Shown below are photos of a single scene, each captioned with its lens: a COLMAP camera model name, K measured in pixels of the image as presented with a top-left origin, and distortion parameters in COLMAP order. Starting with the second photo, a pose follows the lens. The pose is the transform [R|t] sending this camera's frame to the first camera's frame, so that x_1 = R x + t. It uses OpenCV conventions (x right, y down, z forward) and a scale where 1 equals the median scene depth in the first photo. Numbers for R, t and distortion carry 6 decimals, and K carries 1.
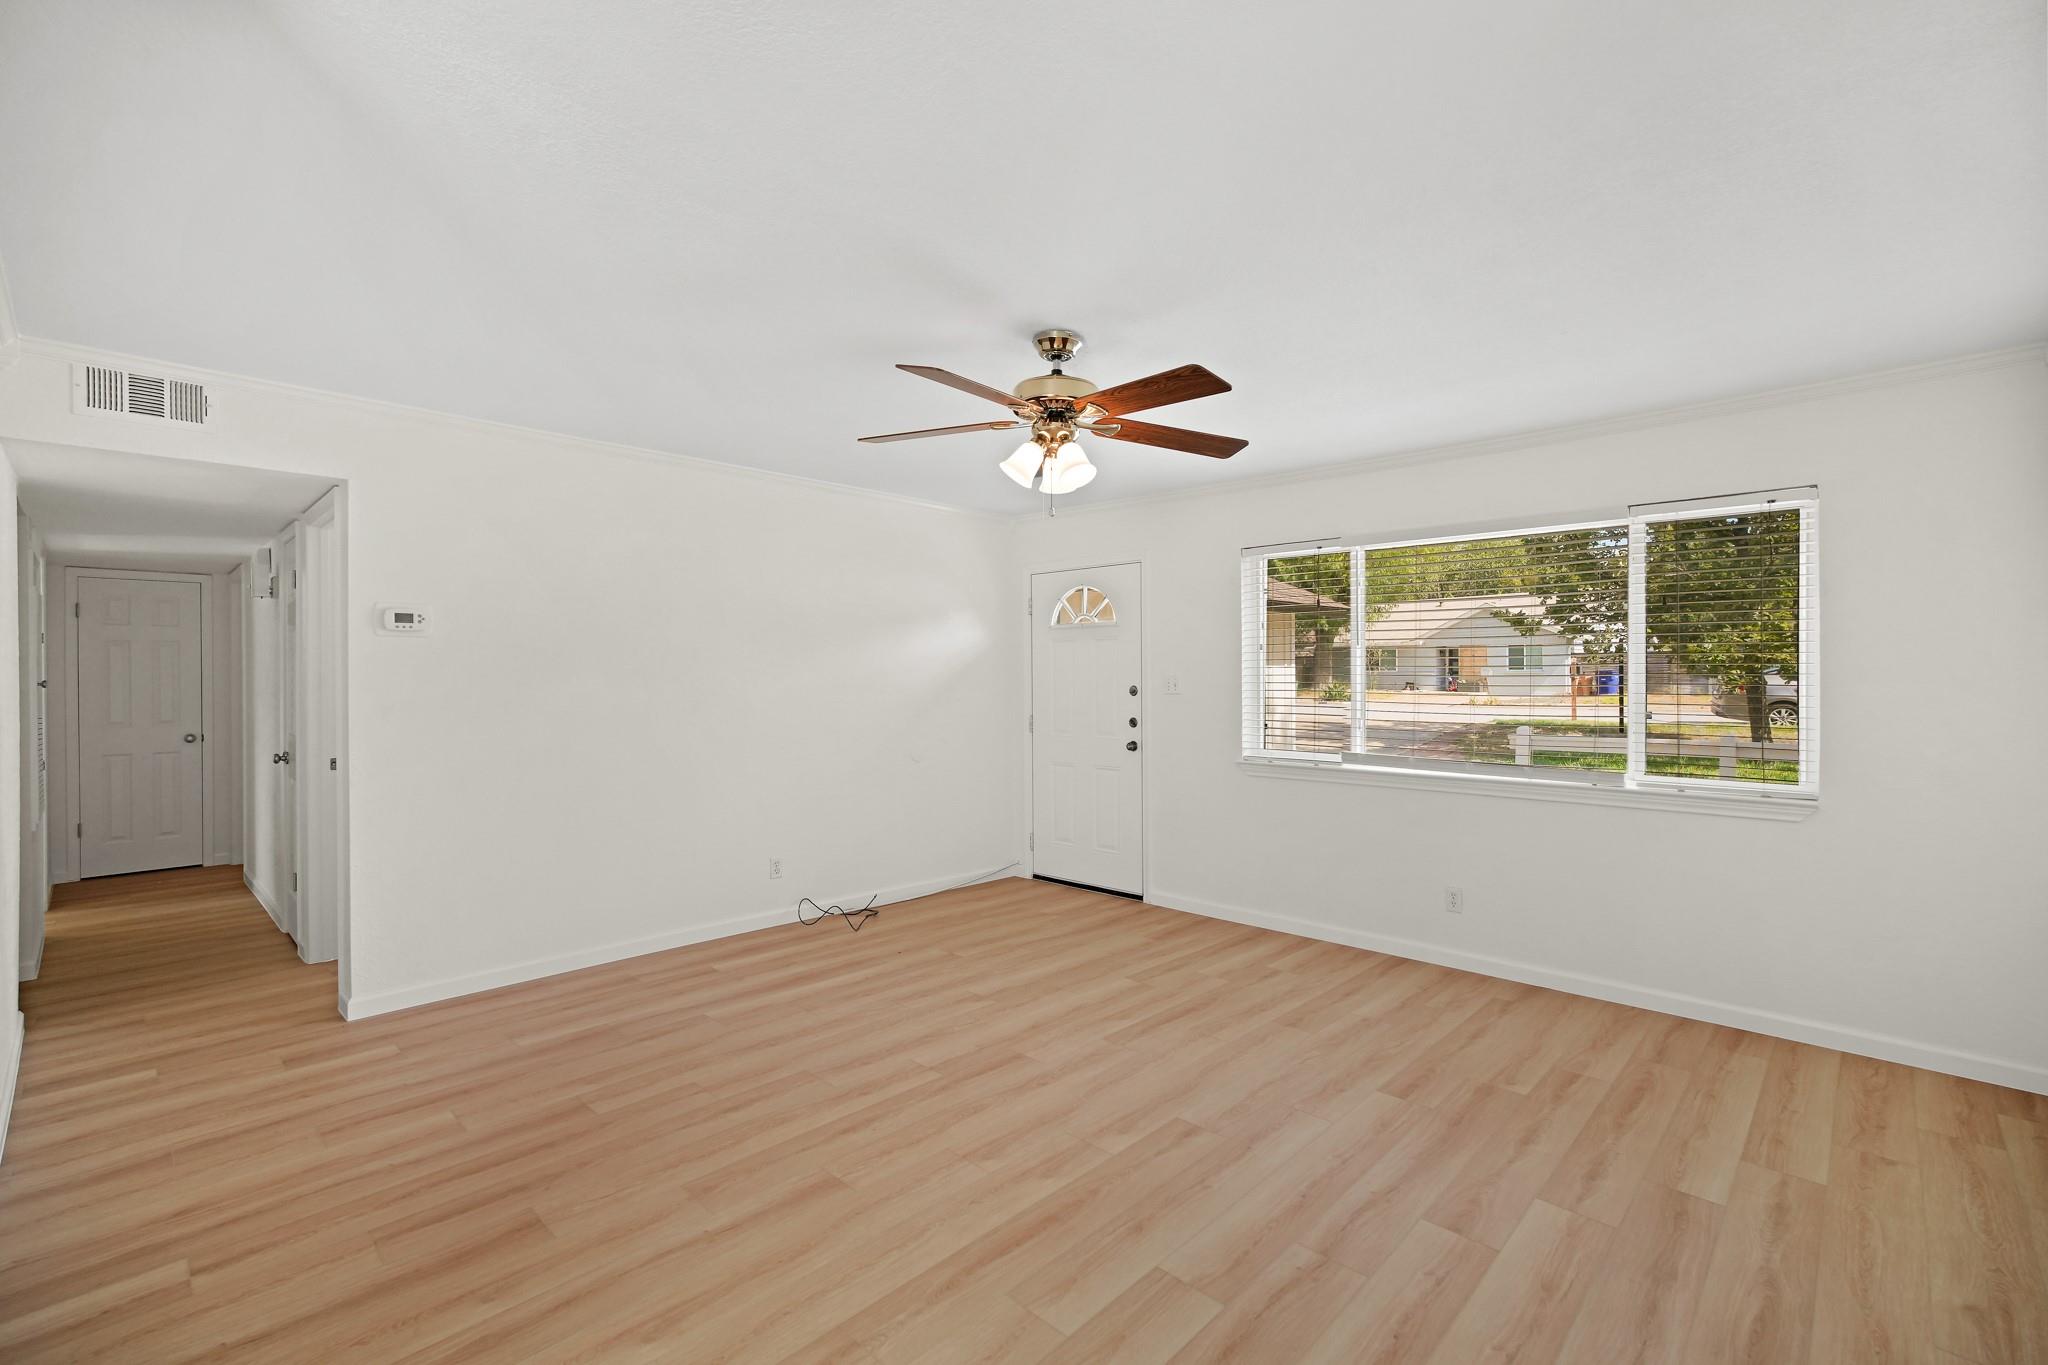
lens RADIAL K [[910.5, 0, 1027.0], [0, 910.5, 681.1], [0, 0, 1]] dist [0.000390, 0.000133]
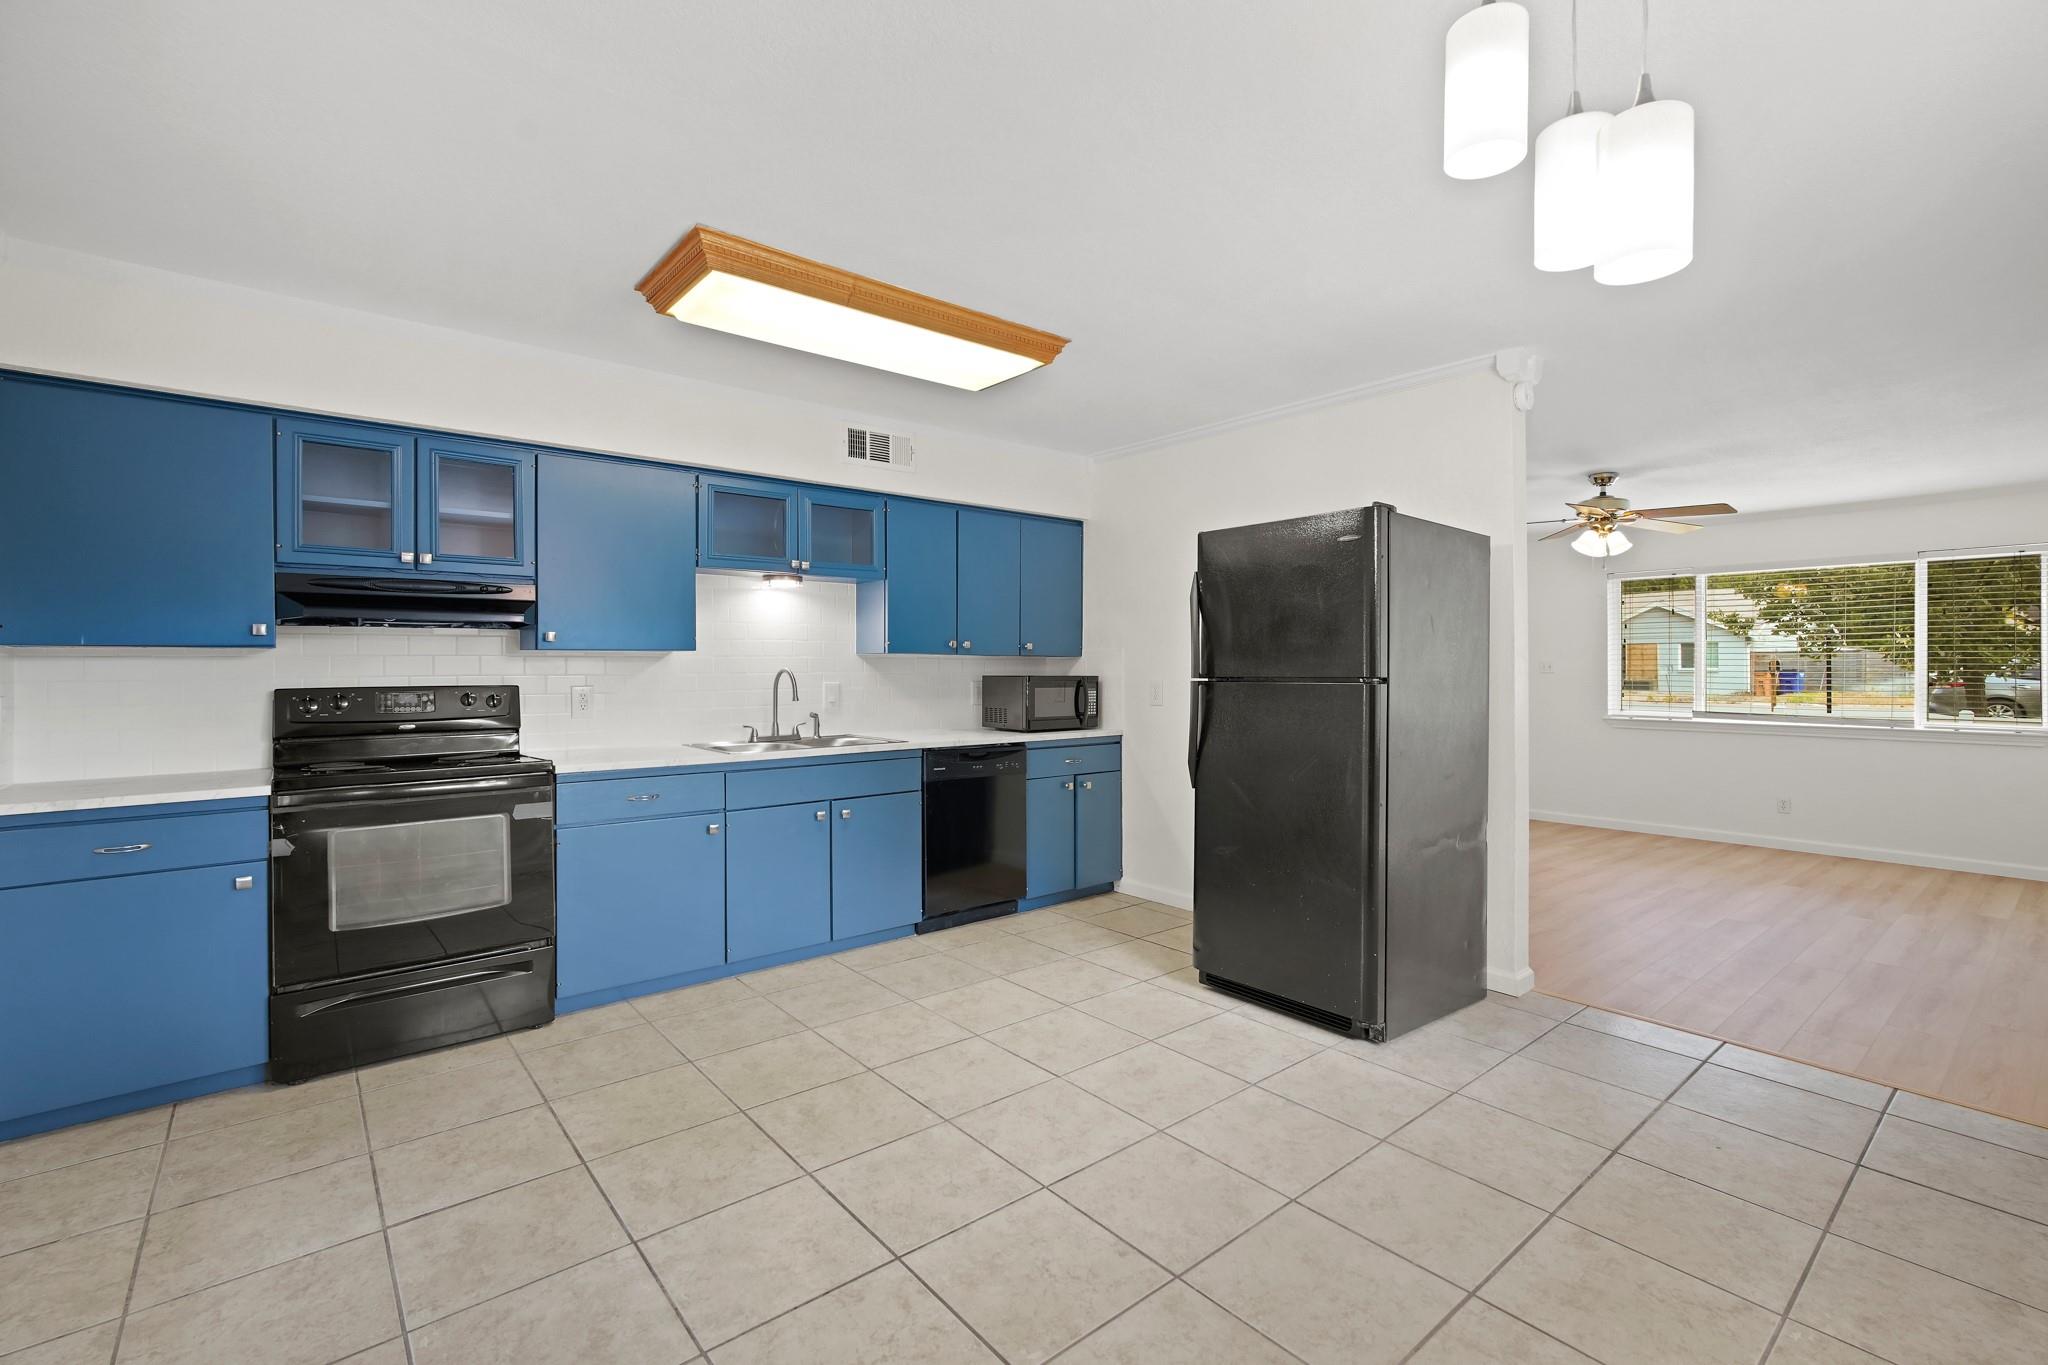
lens RADIAL K [[910.5, 0, 1023.4], [0, 910.5, 671.8], [0, 0, 1]] dist [0.000390, 0.000133]
pose [[0.992846, 0.011680, -0.118833, -0.606360], [-0.012096, 0.999923, -0.002780, 0.031788], [0.118791, 0.004197, 0.992910, -0.658301]]
